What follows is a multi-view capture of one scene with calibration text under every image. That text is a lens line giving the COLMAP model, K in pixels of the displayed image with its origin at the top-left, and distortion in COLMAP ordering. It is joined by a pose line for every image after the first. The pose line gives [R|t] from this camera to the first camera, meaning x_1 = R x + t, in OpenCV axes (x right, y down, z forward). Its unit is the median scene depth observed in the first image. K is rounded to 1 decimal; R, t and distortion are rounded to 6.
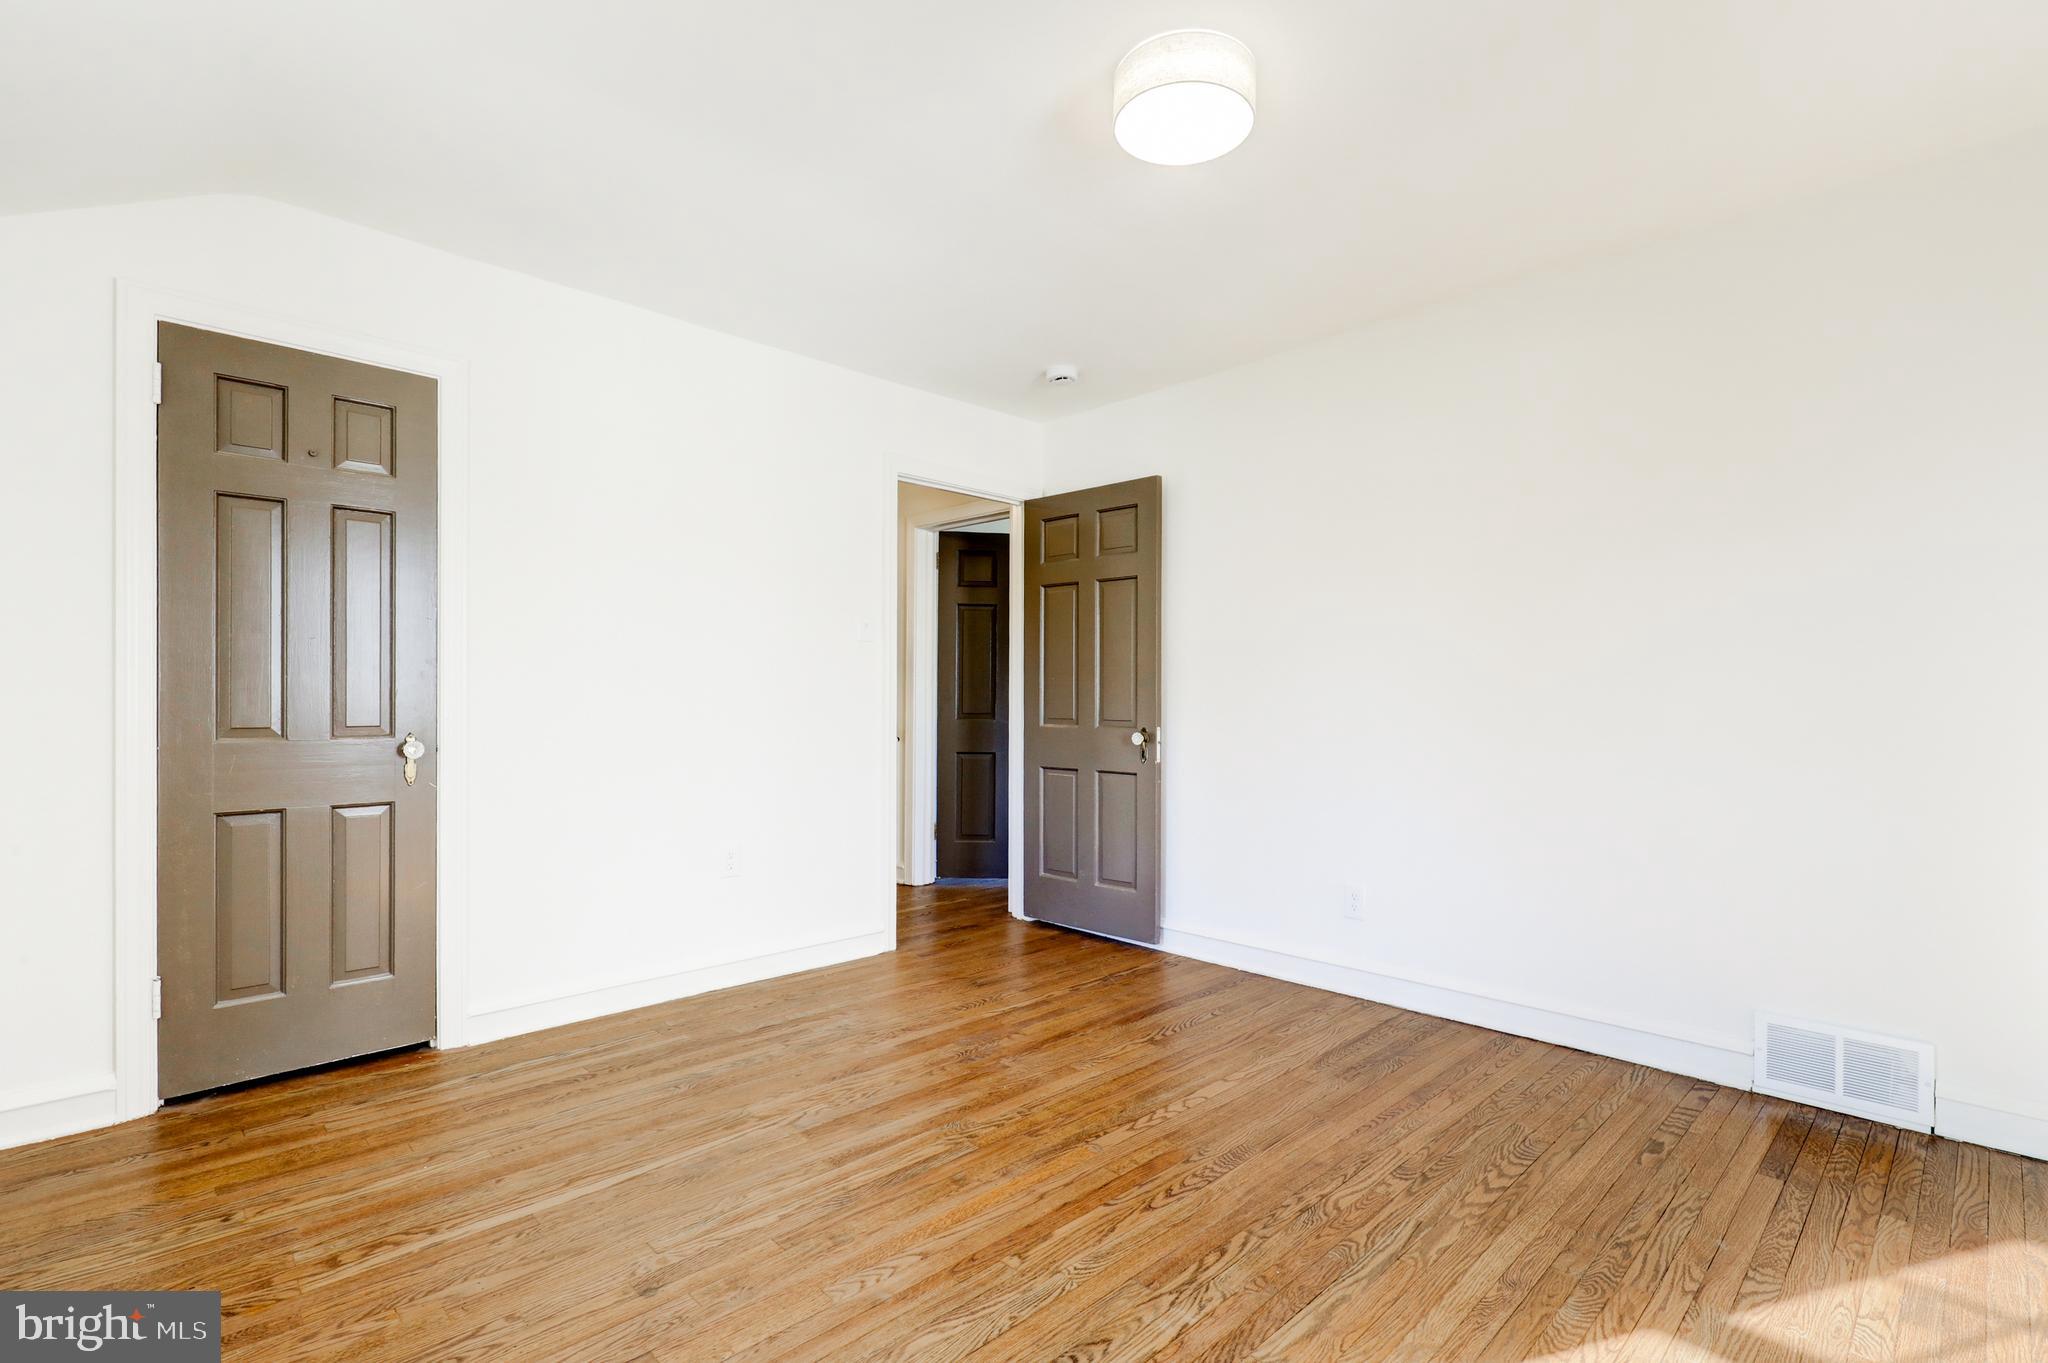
lens RADIAL K [[933.2, 0, 1025.3], [0, 933.2, 706.8], [0, 0, 1]] dist [0.000890, 0.000561]
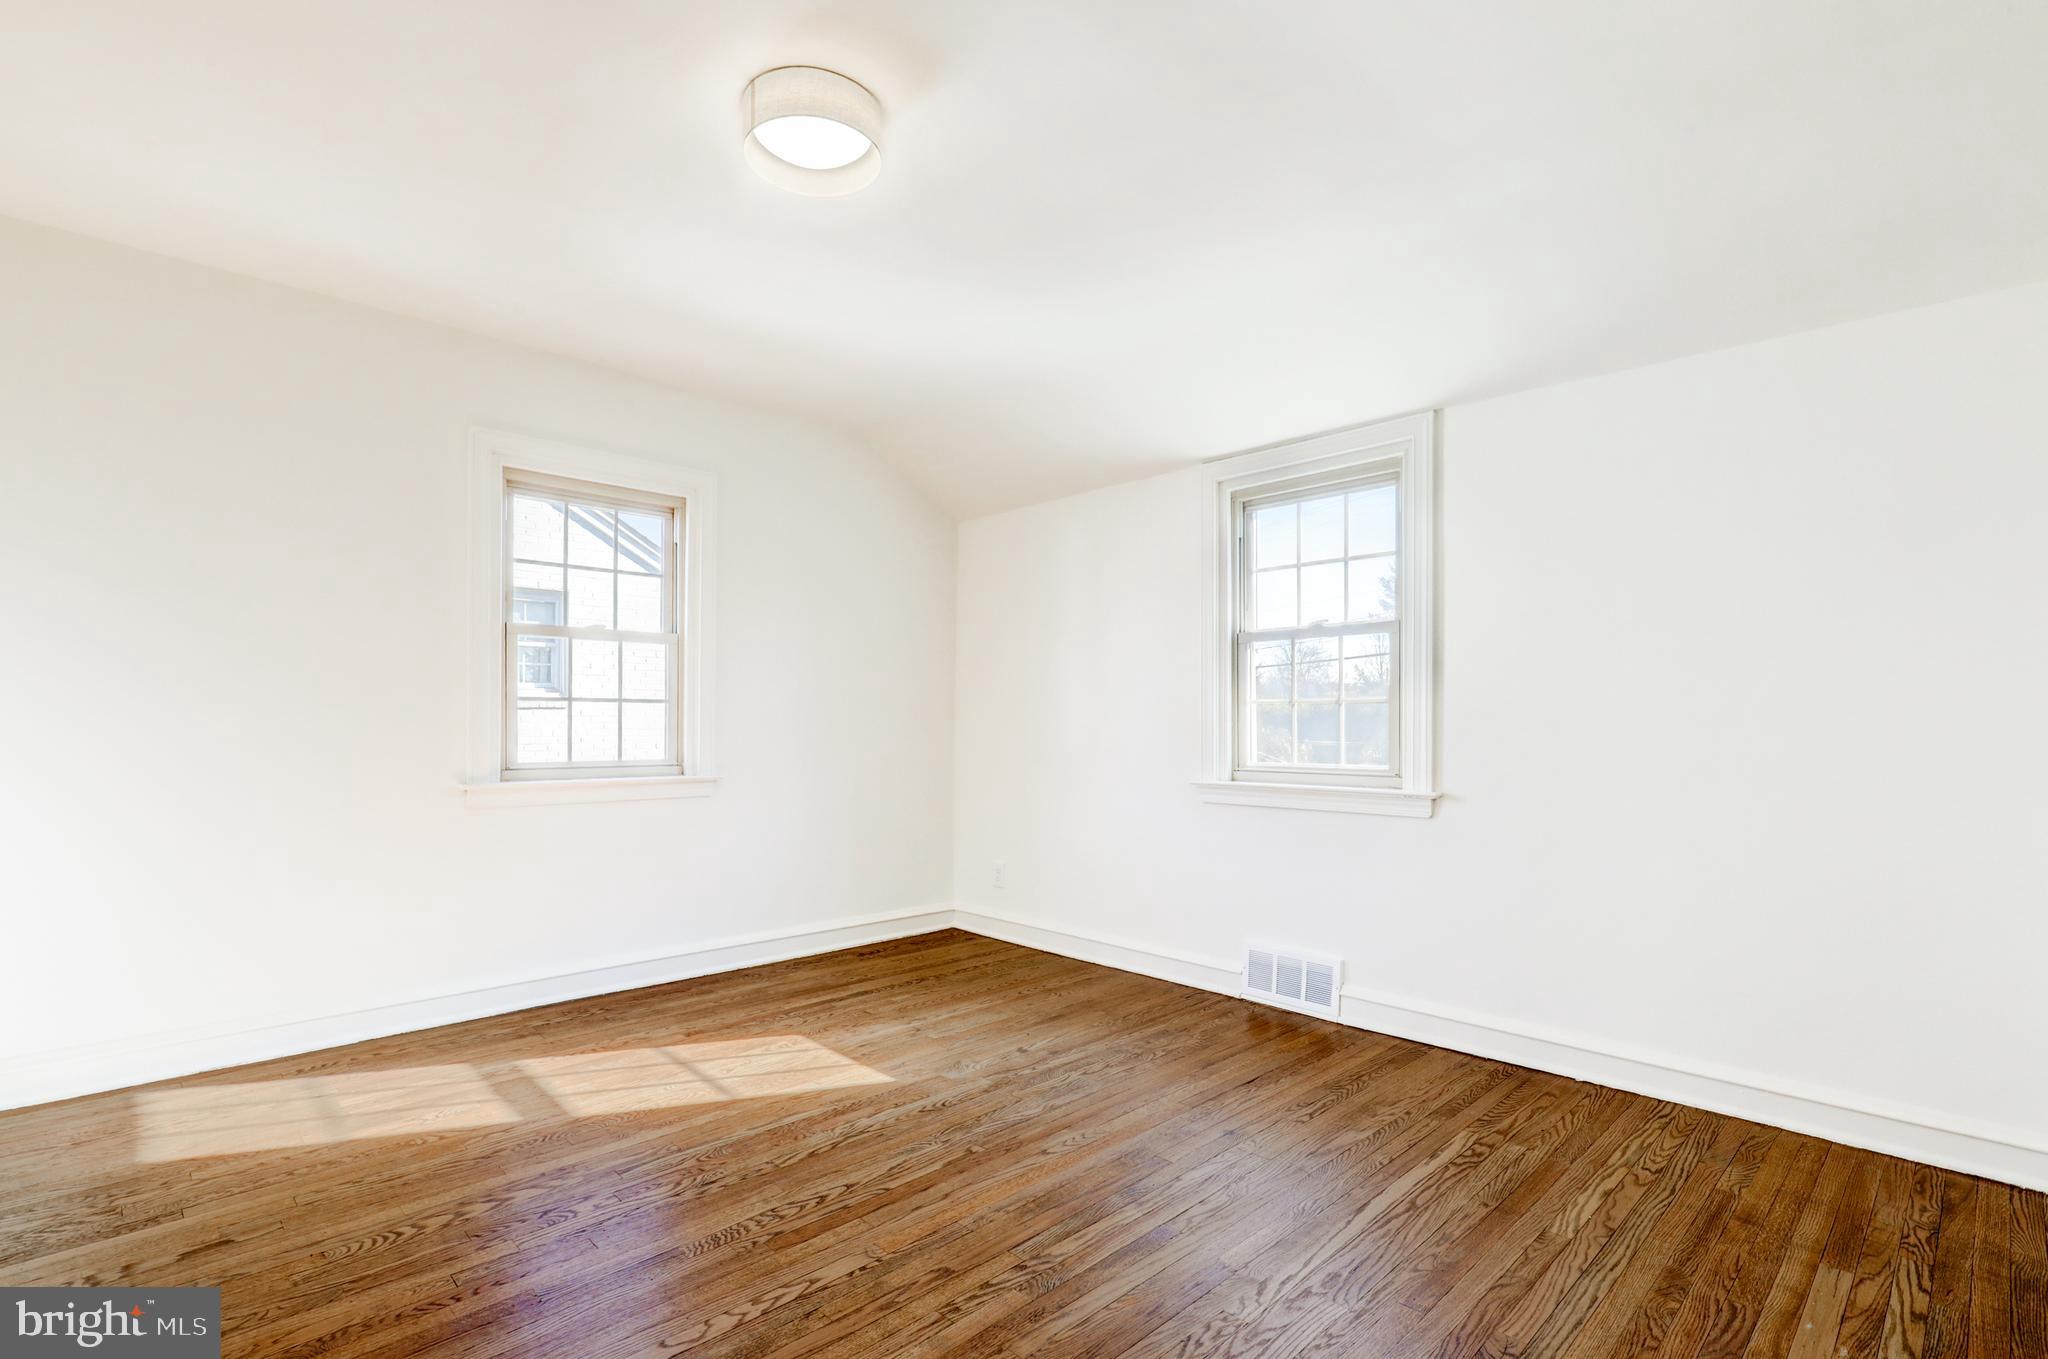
lens RADIAL K [[933.2, 0, 1025.3], [0, 933.2, 704.8], [0, 0, 1]] dist [0.000890, 0.000561]
pose [[-0.999914, -0.006038, -0.011680, -0.057388], [-0.005896, 0.999908, -0.012223, -0.014302], [0.011753, -0.012153, -0.999857, 2.110558]]
